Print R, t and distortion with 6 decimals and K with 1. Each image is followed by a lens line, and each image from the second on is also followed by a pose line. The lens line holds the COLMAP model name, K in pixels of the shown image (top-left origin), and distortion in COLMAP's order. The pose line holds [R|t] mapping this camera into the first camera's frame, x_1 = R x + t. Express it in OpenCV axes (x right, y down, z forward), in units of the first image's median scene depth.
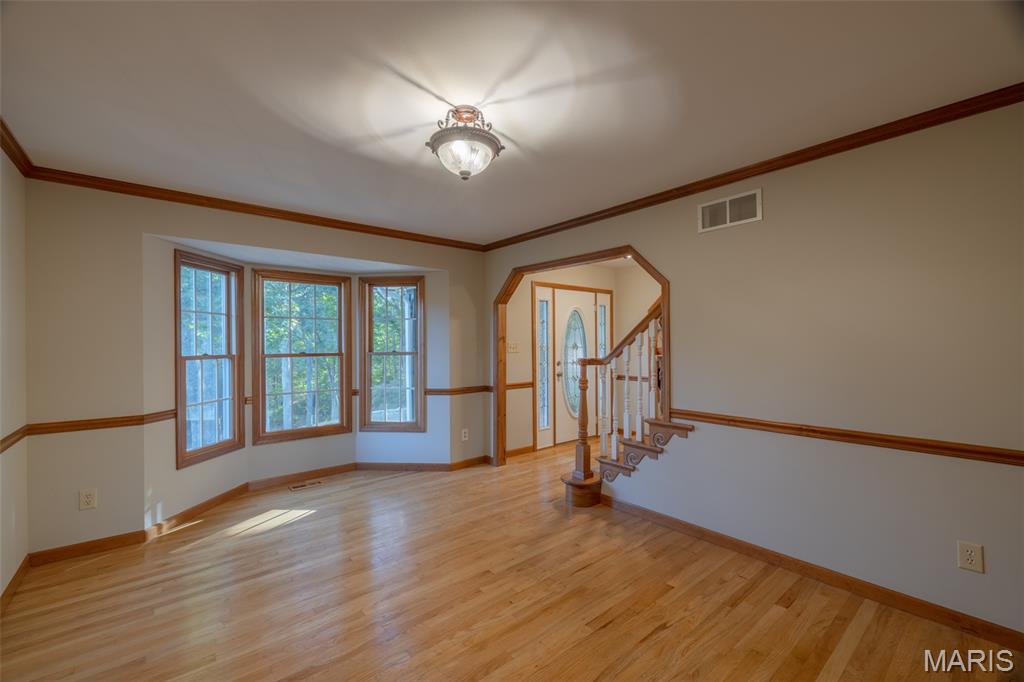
lens RADIAL K [[439.4, 0, 487.4], [0, 439.4, 345.2], [0, 0, 1]] dist [-0.000984, -0.000143]
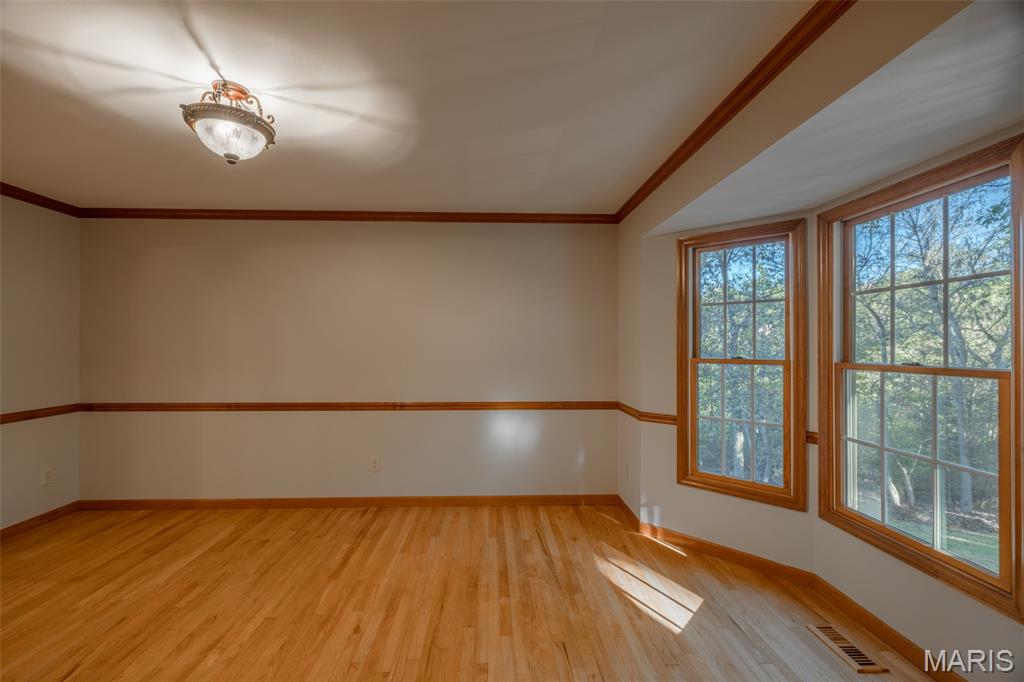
lens RADIAL K [[423.4, 0, 509.1], [0, 423.4, 342.7], [0, 0, 1]] dist [-0.001146, -0.000206]
pose [[-0.575324, -0.000276, -0.817926, 0.205525], [-0.002947, 0.999994, 0.001736, -0.005951], [0.817921, 0.003409, -0.575321, 1.214335]]
